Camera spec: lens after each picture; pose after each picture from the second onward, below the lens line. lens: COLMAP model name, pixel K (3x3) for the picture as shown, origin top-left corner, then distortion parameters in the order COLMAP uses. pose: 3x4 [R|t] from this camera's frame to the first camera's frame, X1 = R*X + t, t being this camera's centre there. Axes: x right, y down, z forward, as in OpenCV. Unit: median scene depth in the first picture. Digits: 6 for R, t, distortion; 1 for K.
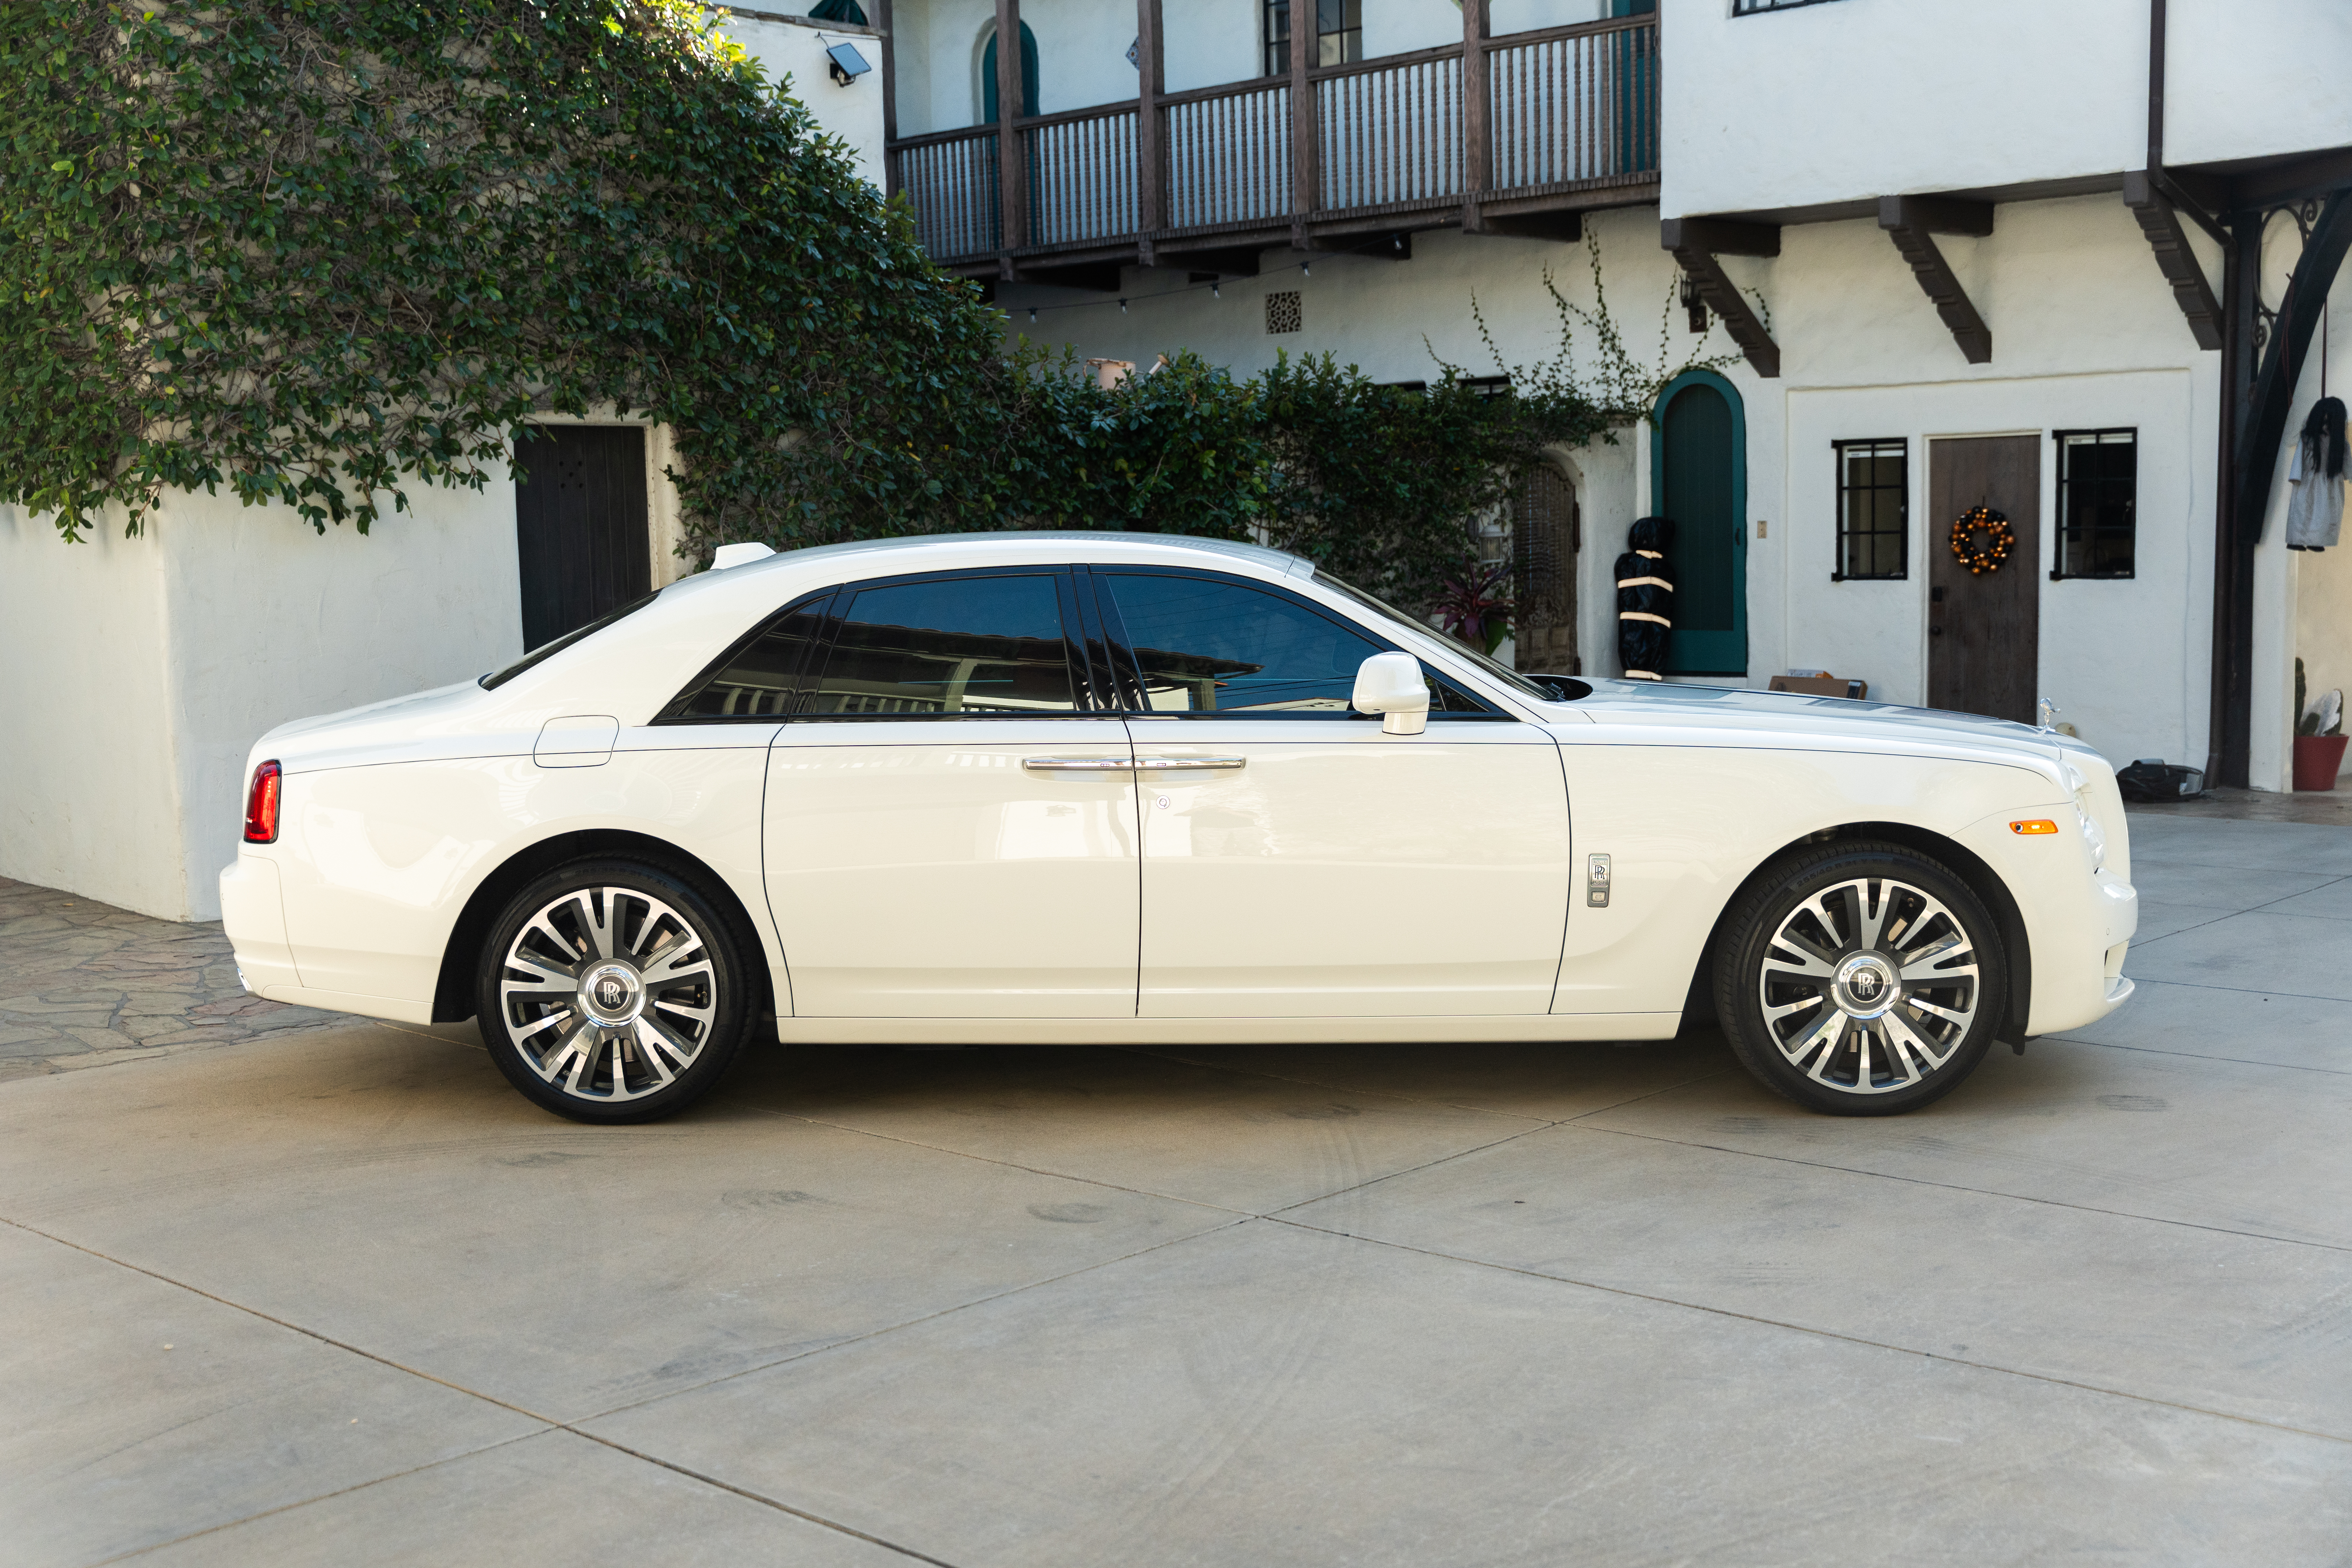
lens RADIAL K [[2545.8, 0, 1176.0], [0, 2545.8, 784.0], [0, 0, 1]] dist [0.006568, 0.010177]
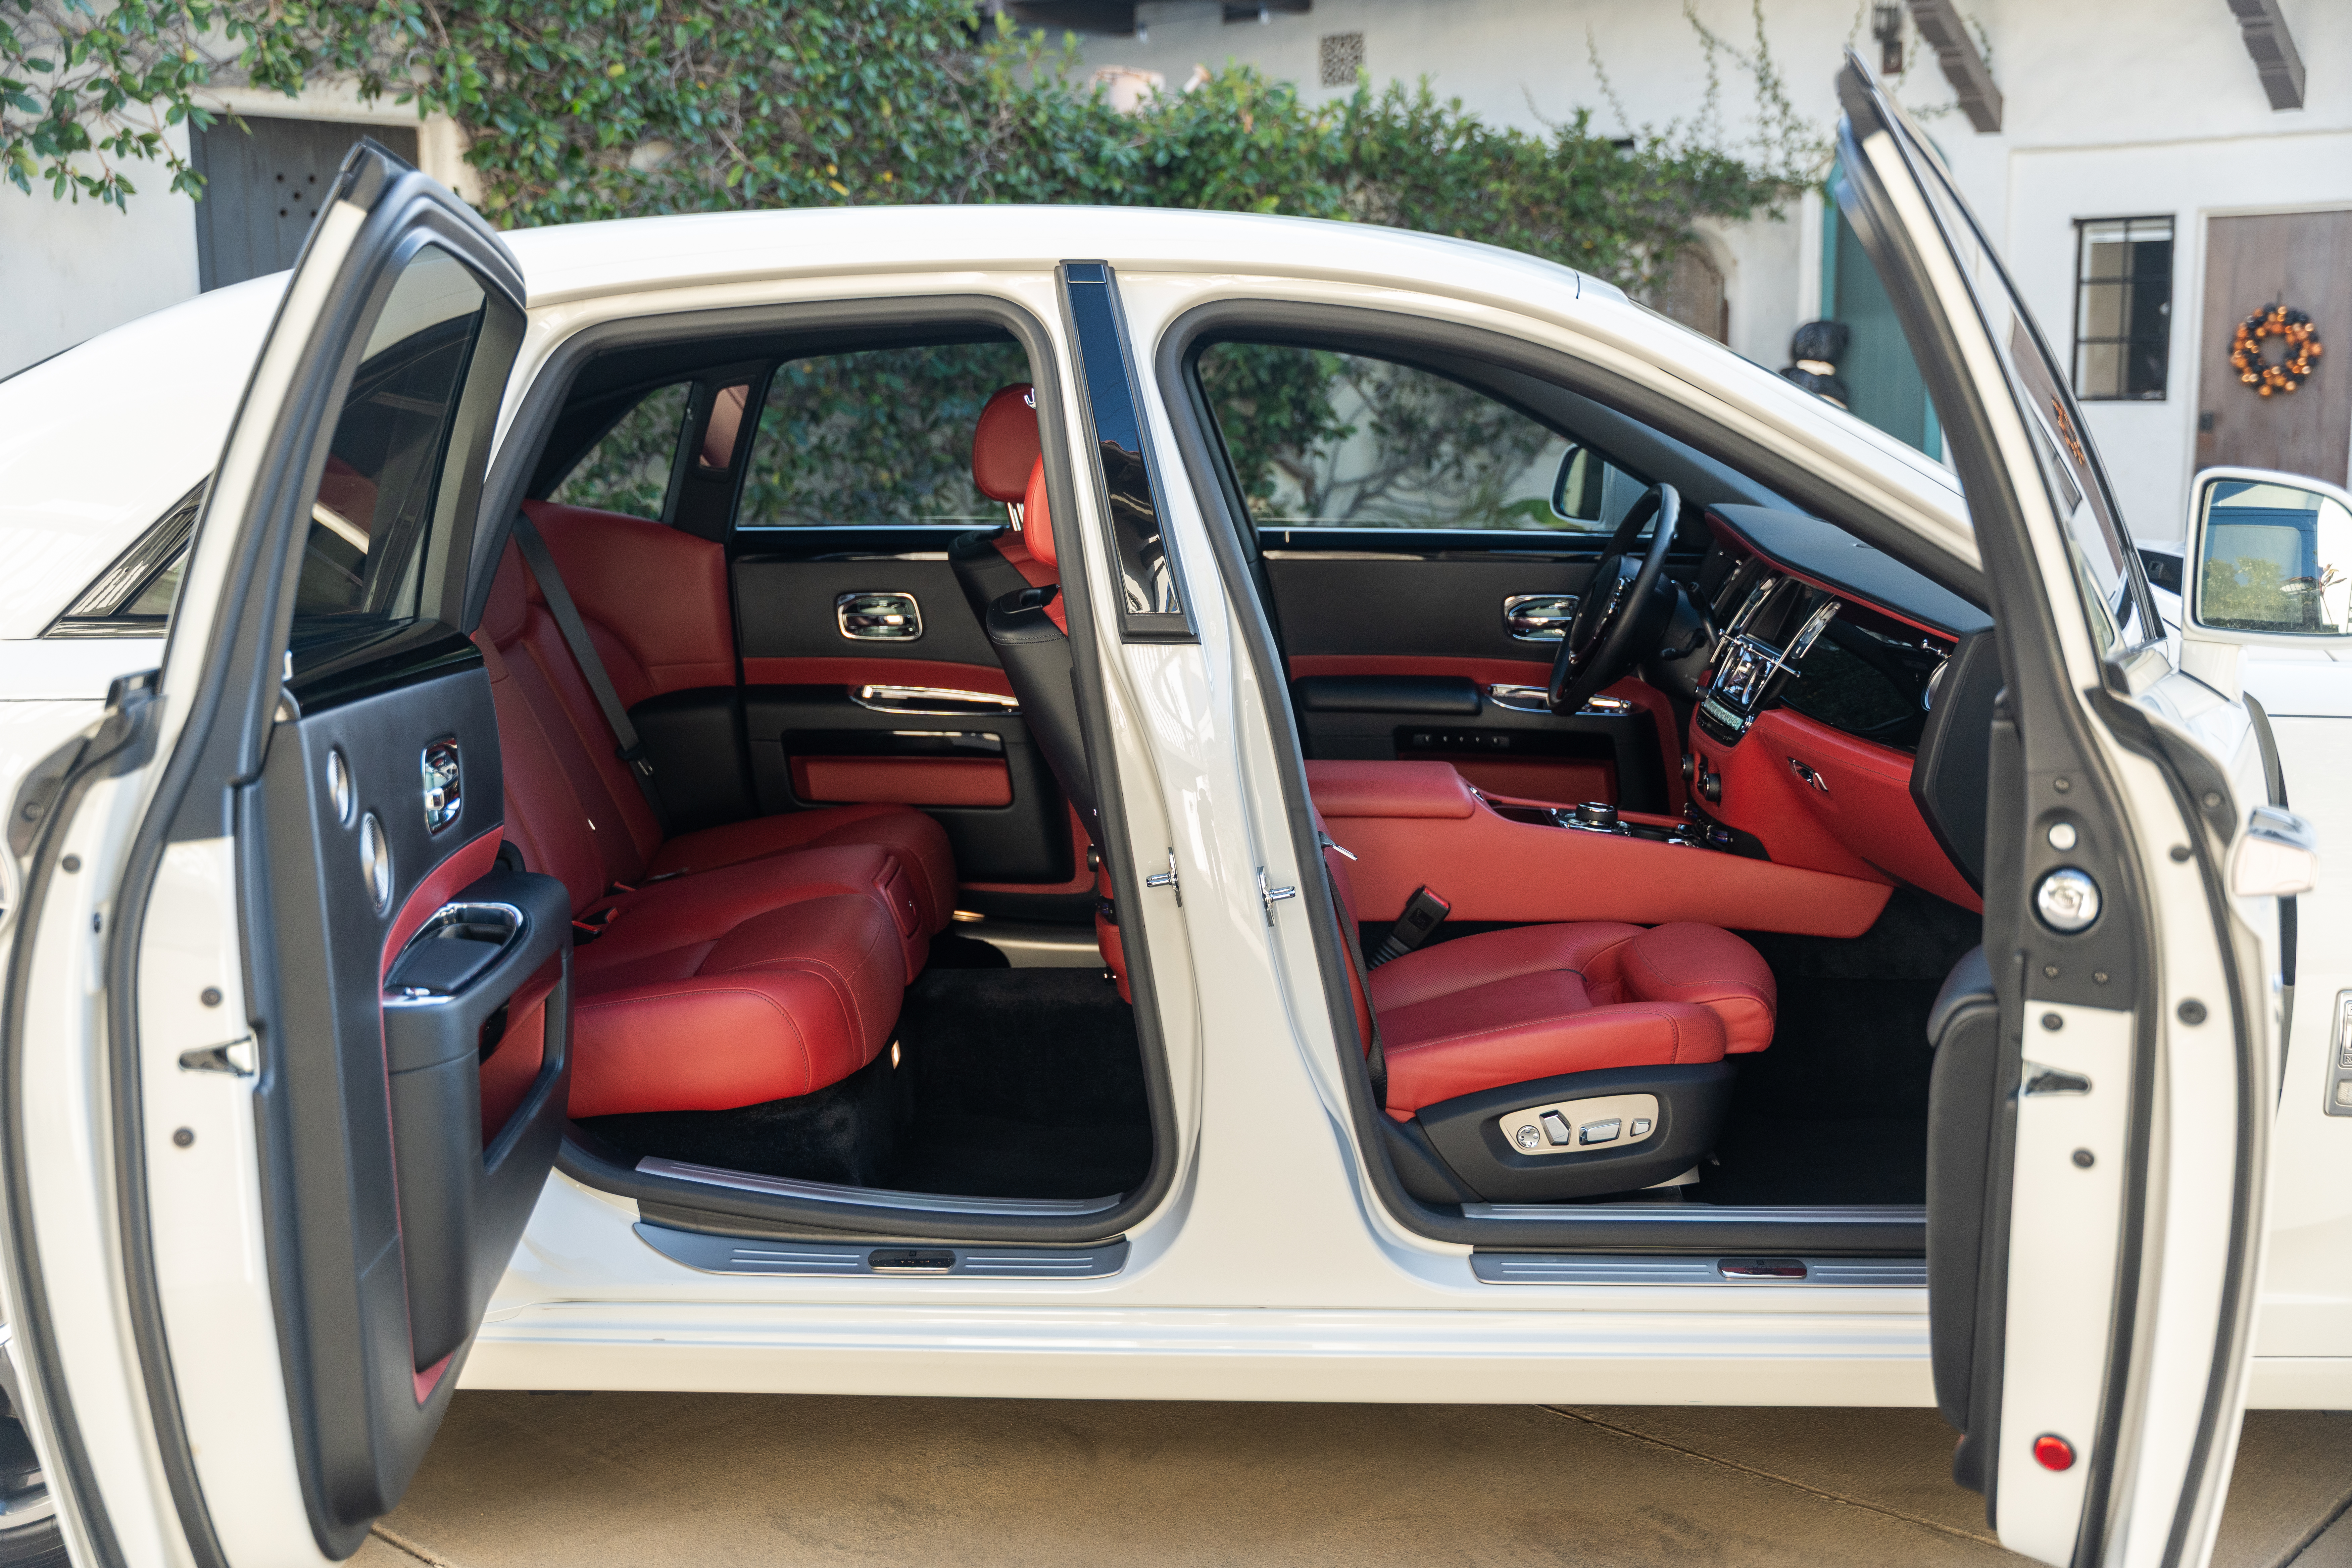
lens RADIAL K [[2545.8, 0, 1176.0], [0, 2545.8, 784.0], [0, 0, 1]] dist [0.006568, 0.010177]
pose [[0.999936, 0.011321, 0.000655, -0.010176], [-0.011340, 0.997996, 0.062256, -0.011815], [0.000051, -0.062259, 0.998060, 0.262712]]
